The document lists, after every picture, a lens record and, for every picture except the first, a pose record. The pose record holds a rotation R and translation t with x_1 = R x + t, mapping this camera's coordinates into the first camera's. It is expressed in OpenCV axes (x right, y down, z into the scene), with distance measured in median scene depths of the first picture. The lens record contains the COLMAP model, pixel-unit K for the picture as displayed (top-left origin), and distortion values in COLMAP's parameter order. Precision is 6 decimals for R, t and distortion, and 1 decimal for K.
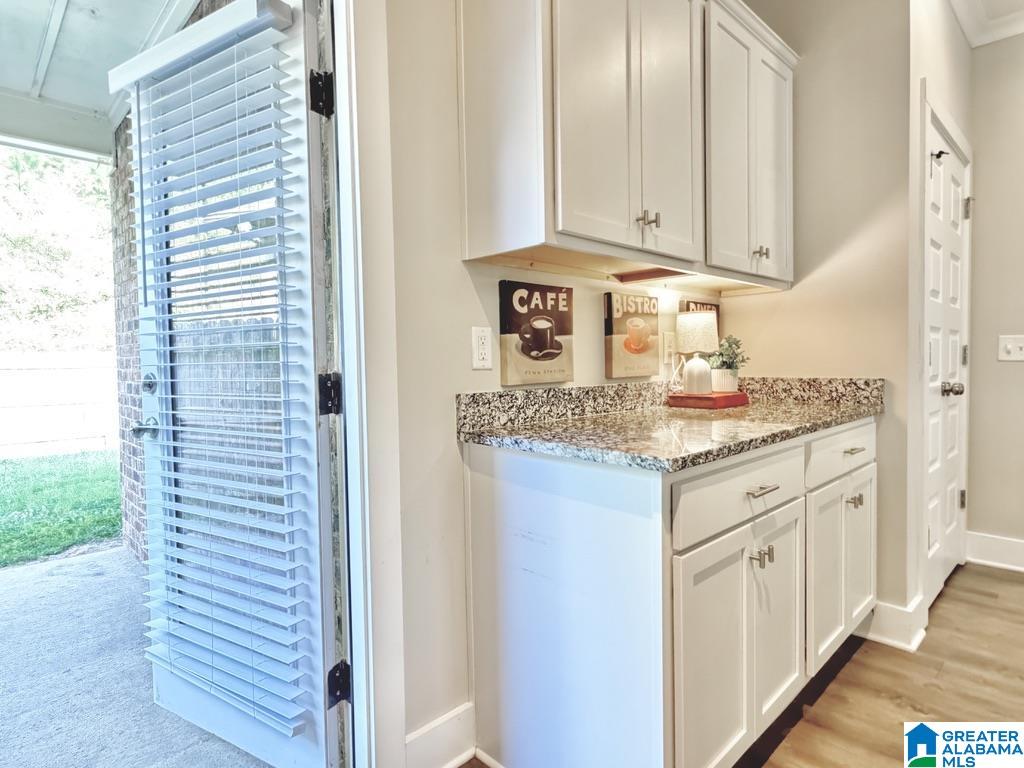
lens RADIAL K [[570.6, 0, 505.9], [0, 570.6, 382.5], [0, 0, 1]] dist [0.002077, -0.001282]
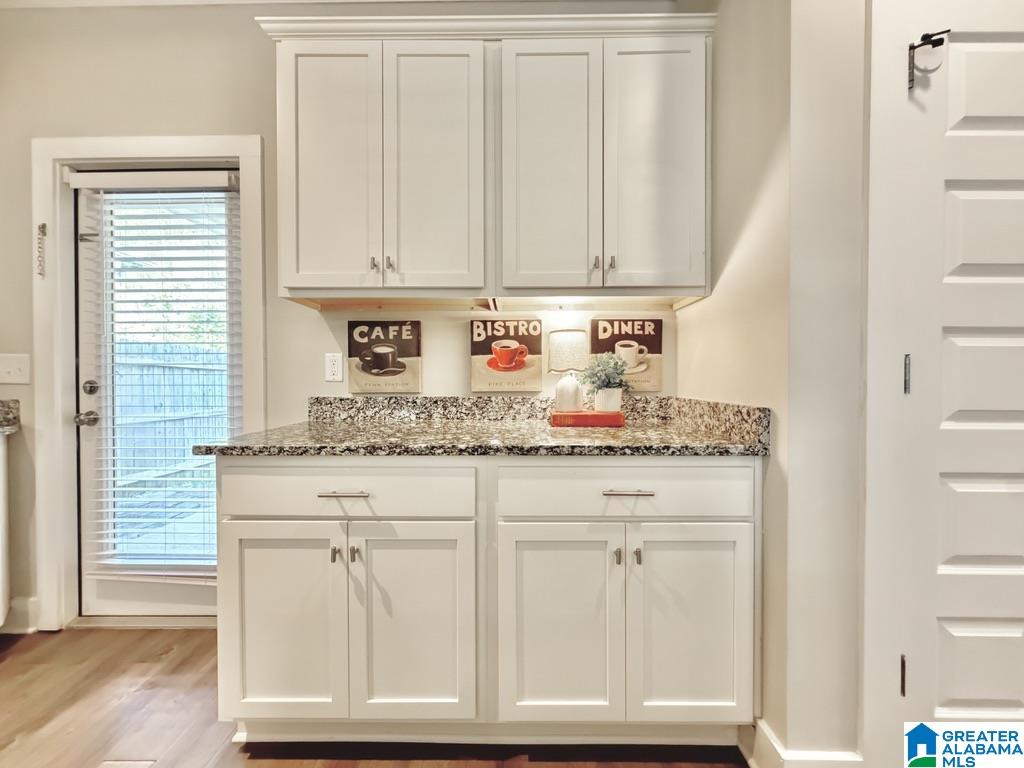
lens RADIAL K [[407.3, 0, 507.3], [0, 407.3, 384.1], [0, 0, 1]] dist [-0.000281, 0.000004]
pose [[0.716097, 0.025442, -0.697537, 0.866766], [-0.037513, 0.999294, -0.002063, -0.025719], [0.696992, 0.027644, 0.716545, 0.455280]]
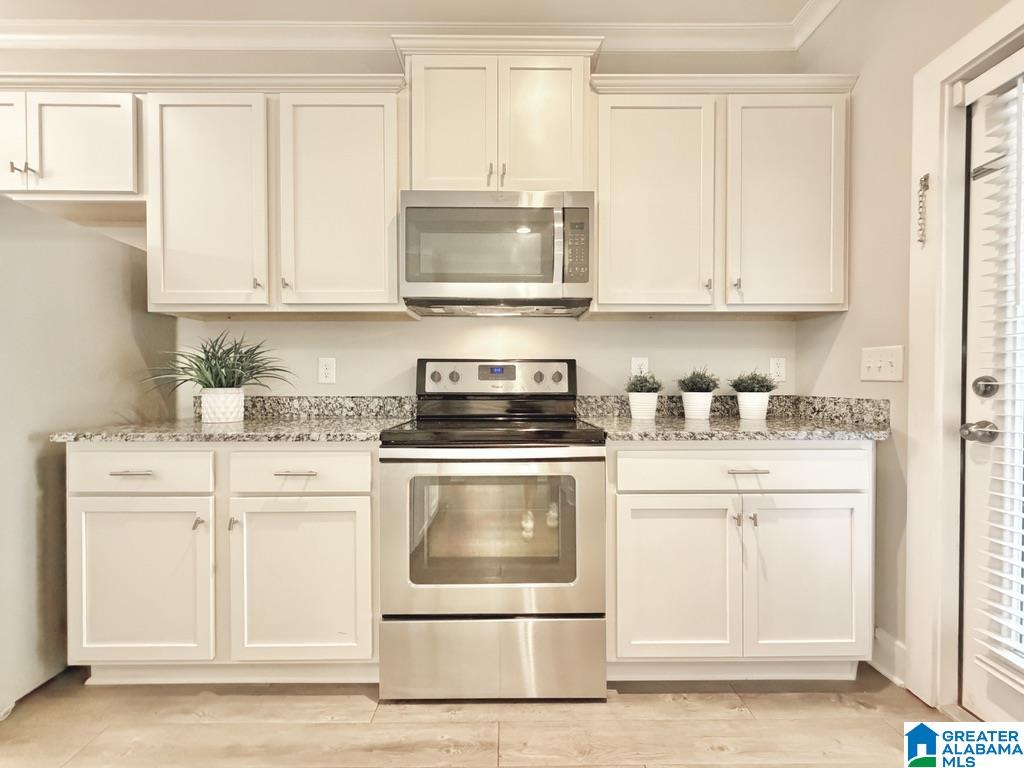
lens RADIAL K [[413.7, 0, 512.0], [0, 413.7, 384.0], [0, 0, 1]] dist [-0.000537, -0.000153]
pose [[-0.688394, 0.023443, -0.724958, 0.511513], [-0.016883, 0.998689, 0.048326, -0.006970], [0.725140, 0.045506, -0.687096, 0.365301]]
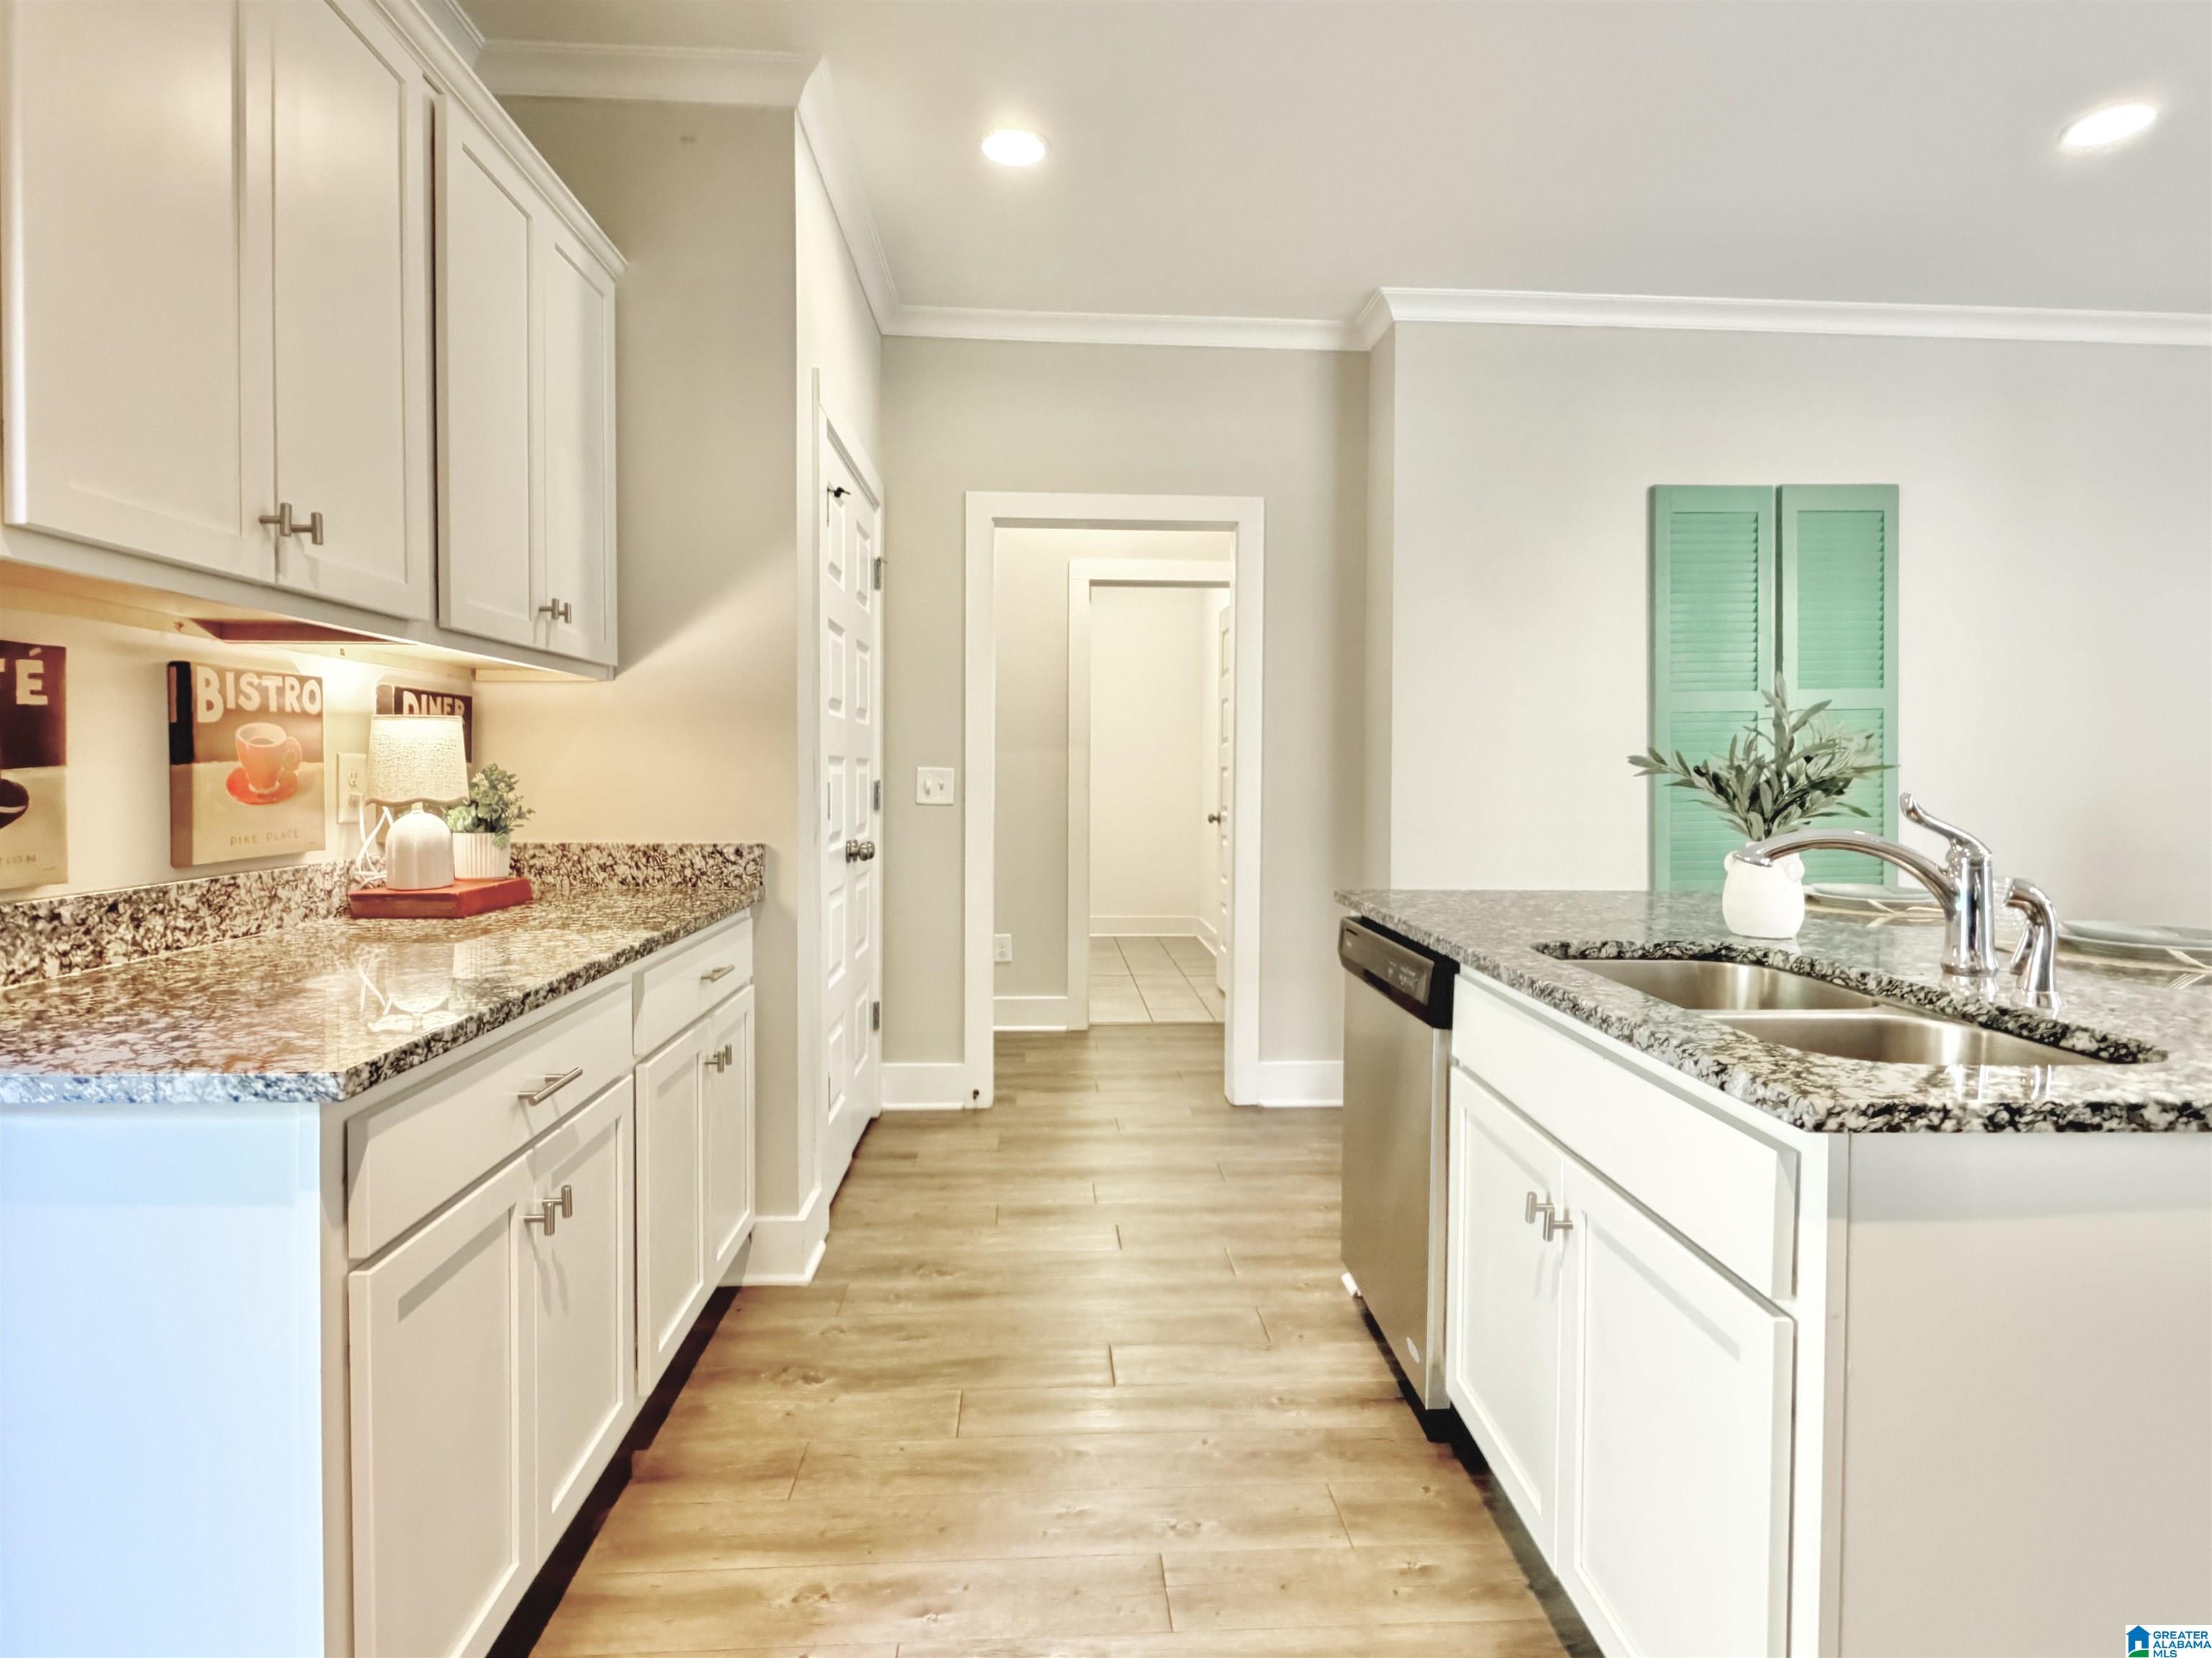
lens RADIAL K [[1113.0, 0, 1103.1], [0, 1113.0, 788.5], [0, 0, 1]] dist [-0.000060, -0.000597]
pose [[0.649111, 0.006909, 0.760662, -0.001804], [0.012646, 0.999723, -0.019871, -0.041178], [-0.760588, 0.022518, 0.648844, -0.043542]]
